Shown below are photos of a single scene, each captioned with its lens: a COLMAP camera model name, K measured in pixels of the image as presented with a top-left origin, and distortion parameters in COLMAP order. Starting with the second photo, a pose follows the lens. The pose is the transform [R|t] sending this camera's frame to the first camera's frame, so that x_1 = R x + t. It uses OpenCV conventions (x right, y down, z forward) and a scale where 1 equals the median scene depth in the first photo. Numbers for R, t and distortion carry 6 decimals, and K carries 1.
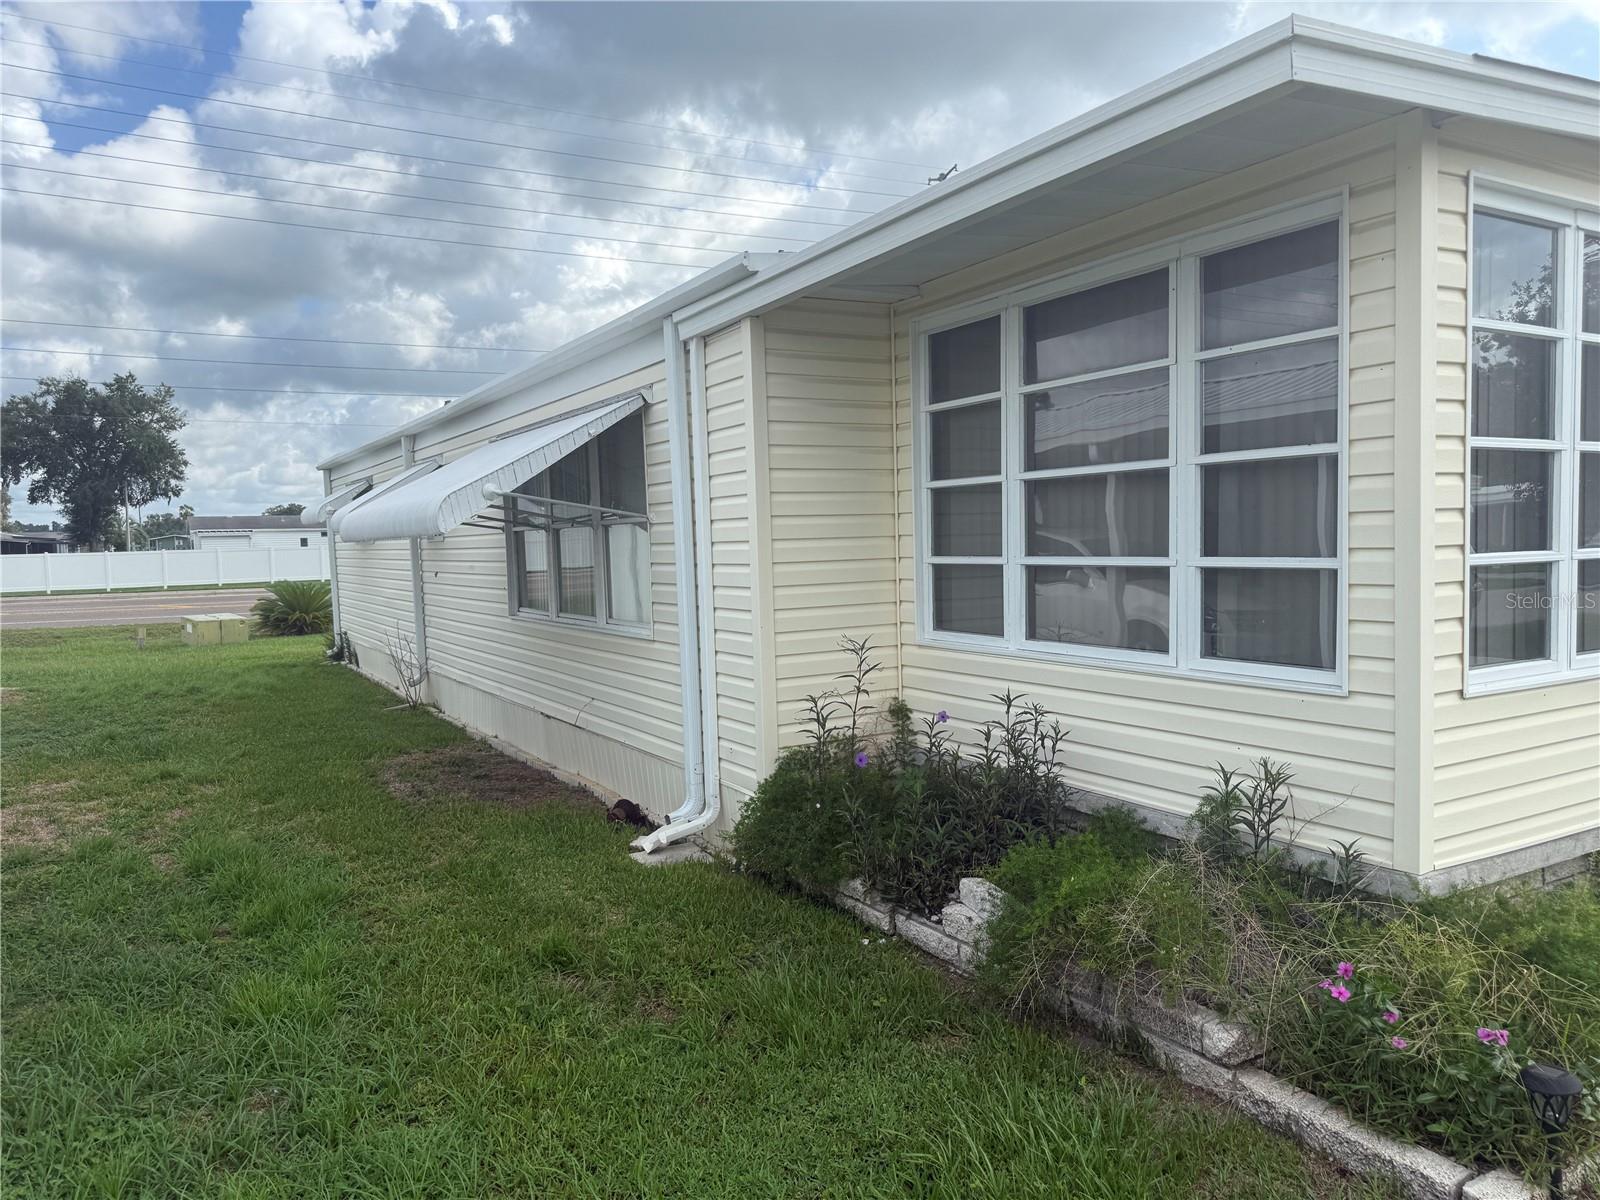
lens RADIAL K [[1108.3, 0, 779.5], [0, 1108.3, 637.4], [0, 0, 1]] dist [0.083871, -0.093896]
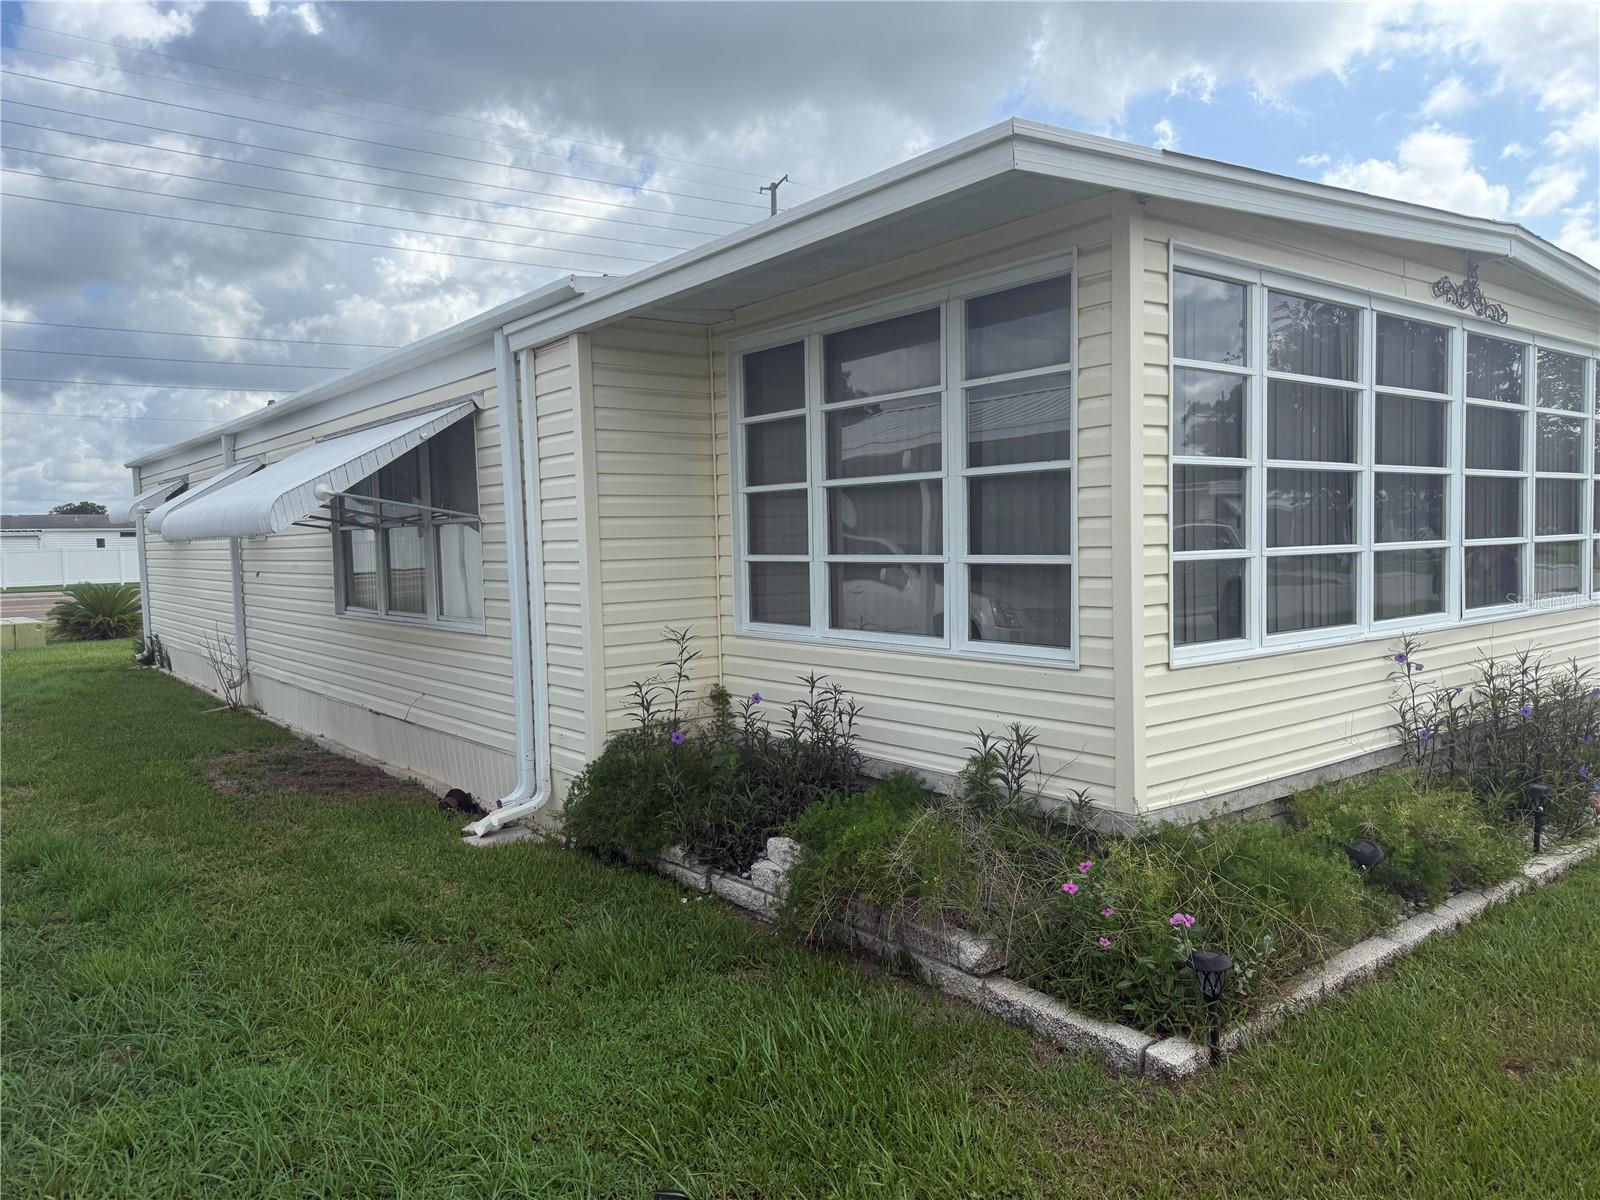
lens RADIAL K [[1150.6, 0, 779.9], [0, 1150.6, 601.1], [0, 0, 1]] dist [0.089924, -0.116817]
pose [[0.990362, -0.006234, 0.138366, 0.012174], [0.011251, 0.999306, -0.035503, 0.014912], [-0.138048, 0.036718, 0.989745, -0.140452]]
